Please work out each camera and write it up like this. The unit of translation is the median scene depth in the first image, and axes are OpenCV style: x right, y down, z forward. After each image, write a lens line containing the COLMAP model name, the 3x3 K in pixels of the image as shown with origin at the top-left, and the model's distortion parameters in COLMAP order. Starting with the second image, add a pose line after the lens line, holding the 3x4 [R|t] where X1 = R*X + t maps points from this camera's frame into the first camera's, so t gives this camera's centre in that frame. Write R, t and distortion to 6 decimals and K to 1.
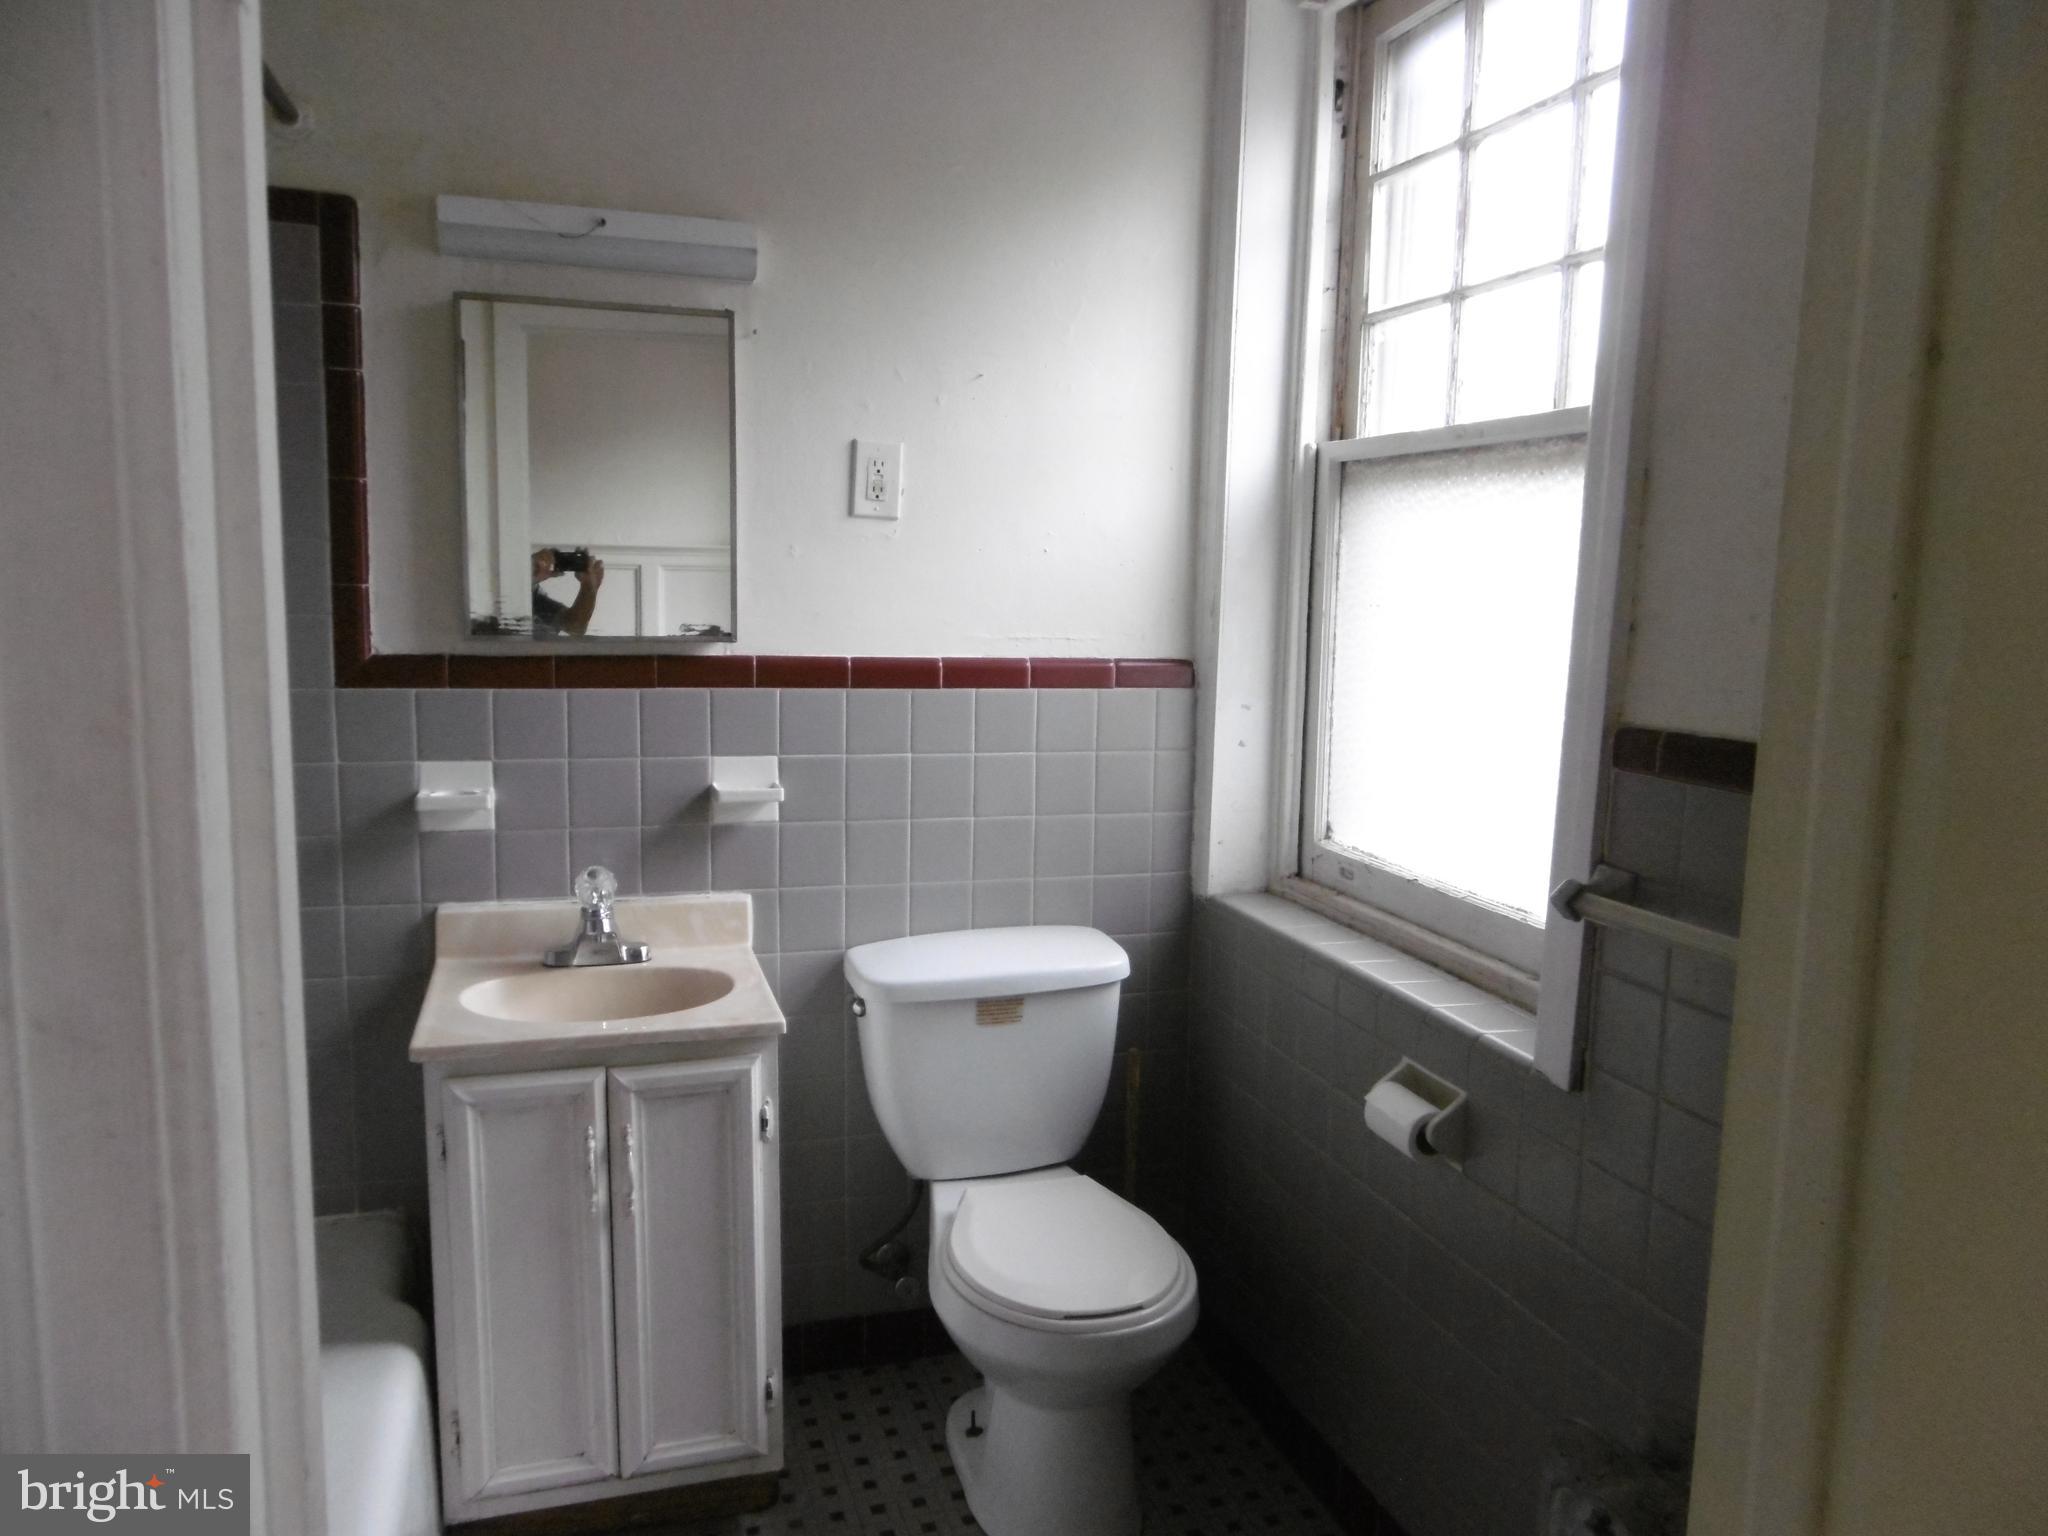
lens RADIAL K [[1479.1, 0, 1024.6], [0, 1479.1, 771.6], [0, 0, 1]] dist [0.005136, 0.000388]
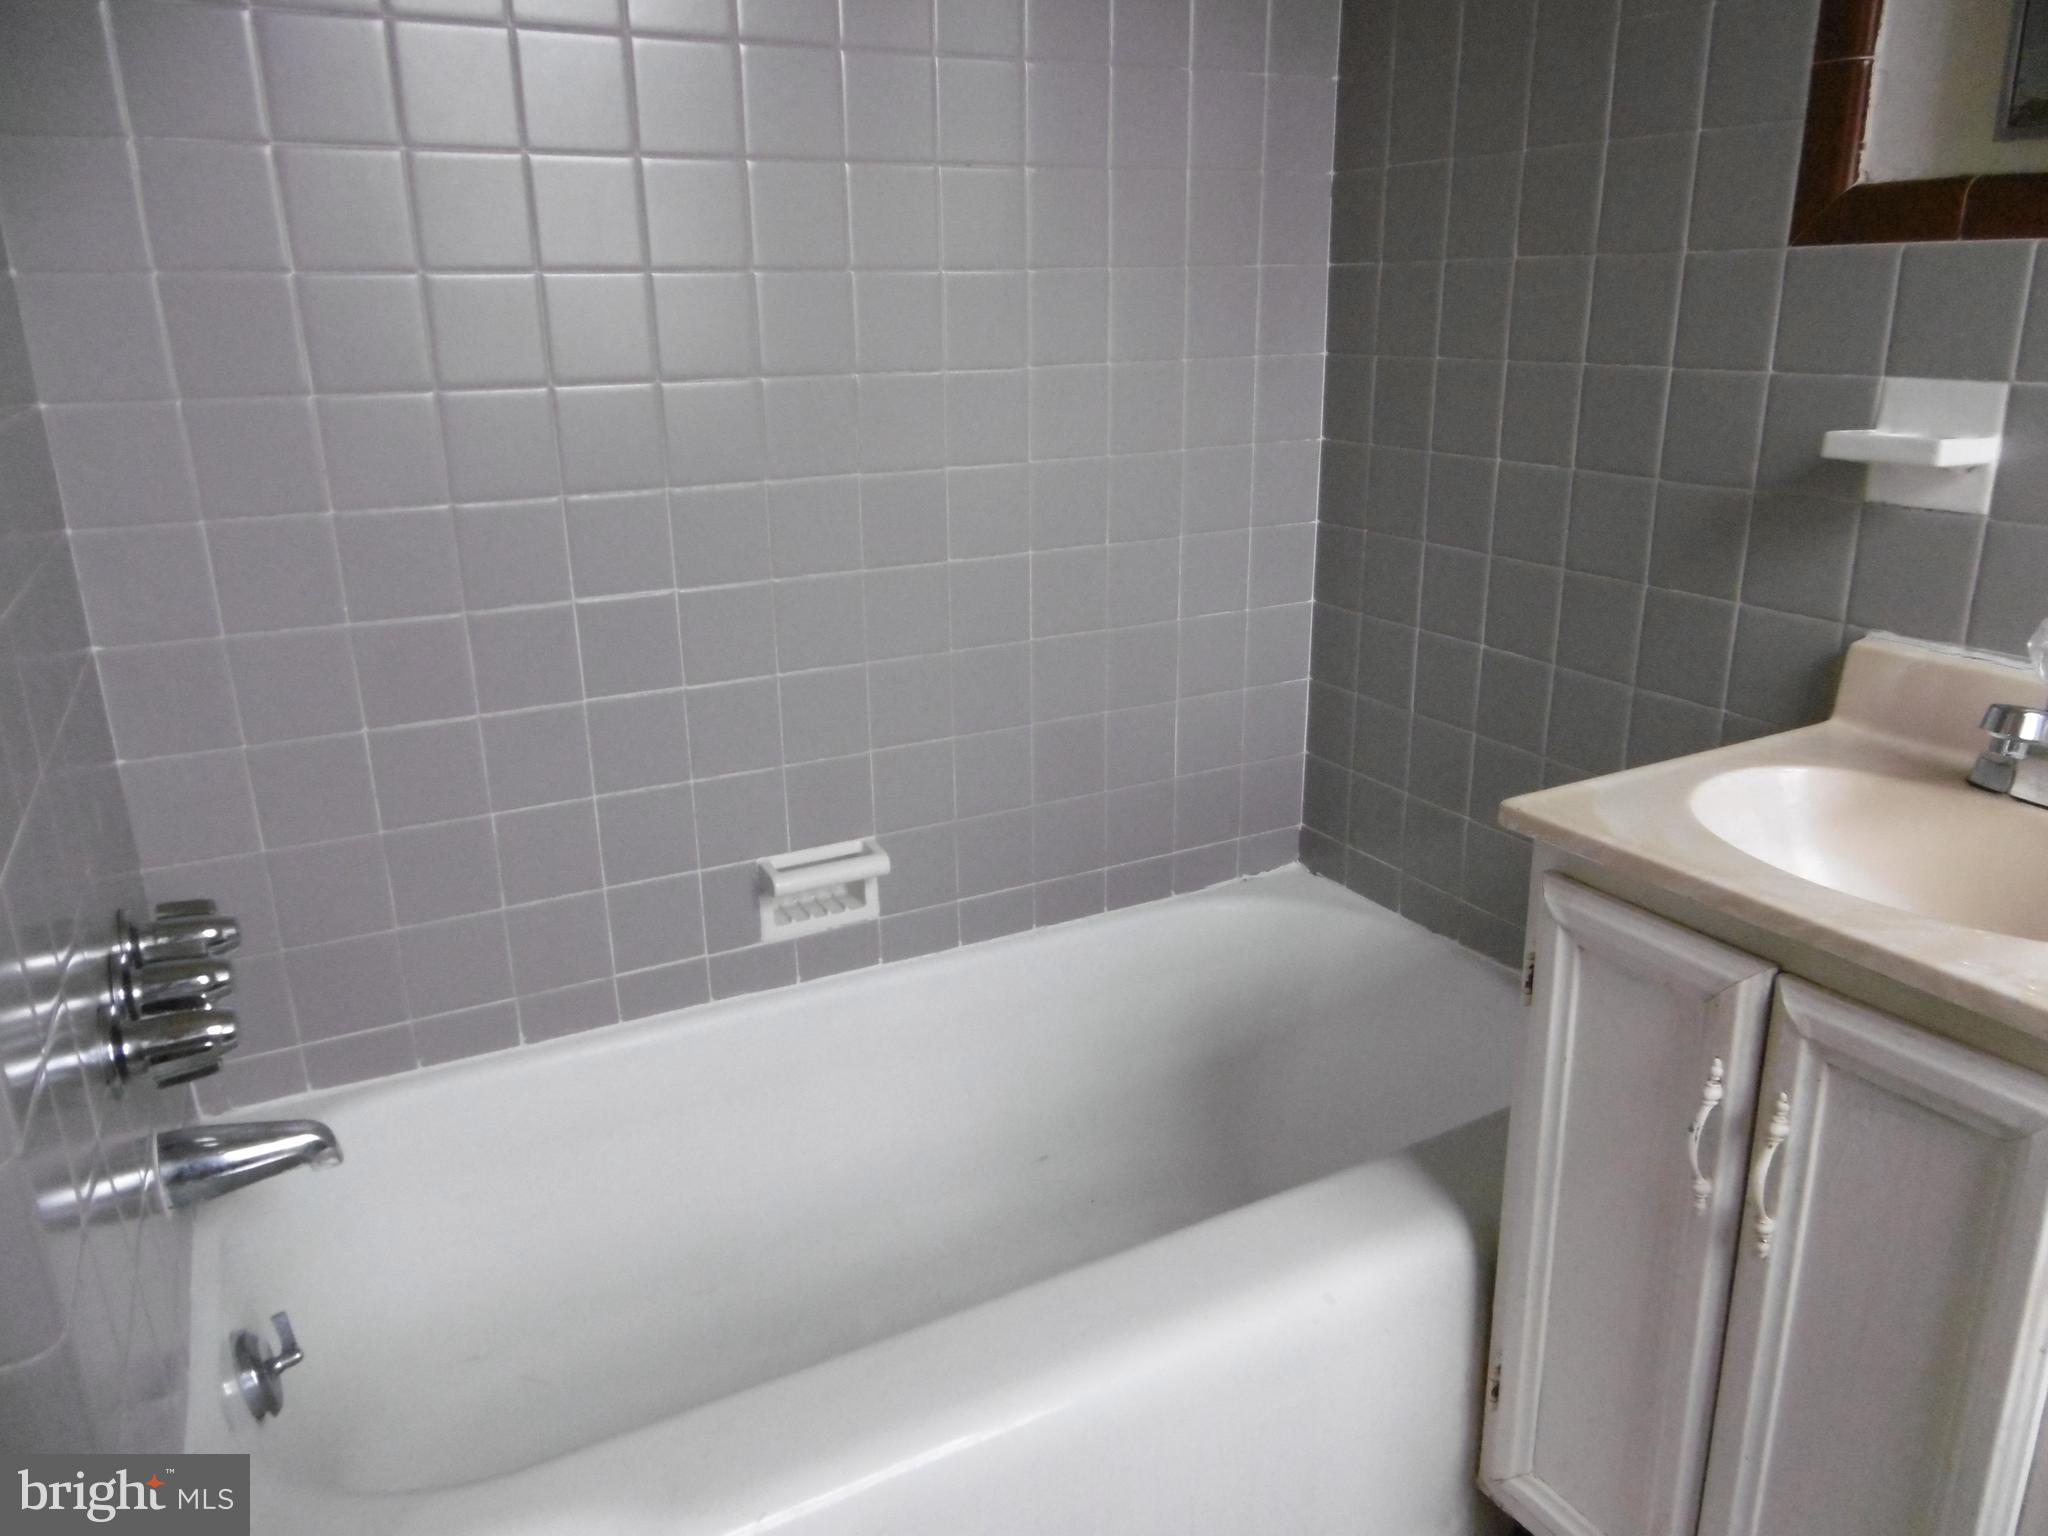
lens RADIAL K [[1446.5, 0, 1021.2], [0, 1446.5, 754.4], [0, 0, 1]] dist [0.086245, -0.097201]
pose [[0.169456, 0.267634, -0.948502, 0.117631], [-0.109812, 0.961555, 0.251699, 0.027455], [0.979401, 0.061505, 0.192330, 0.578584]]
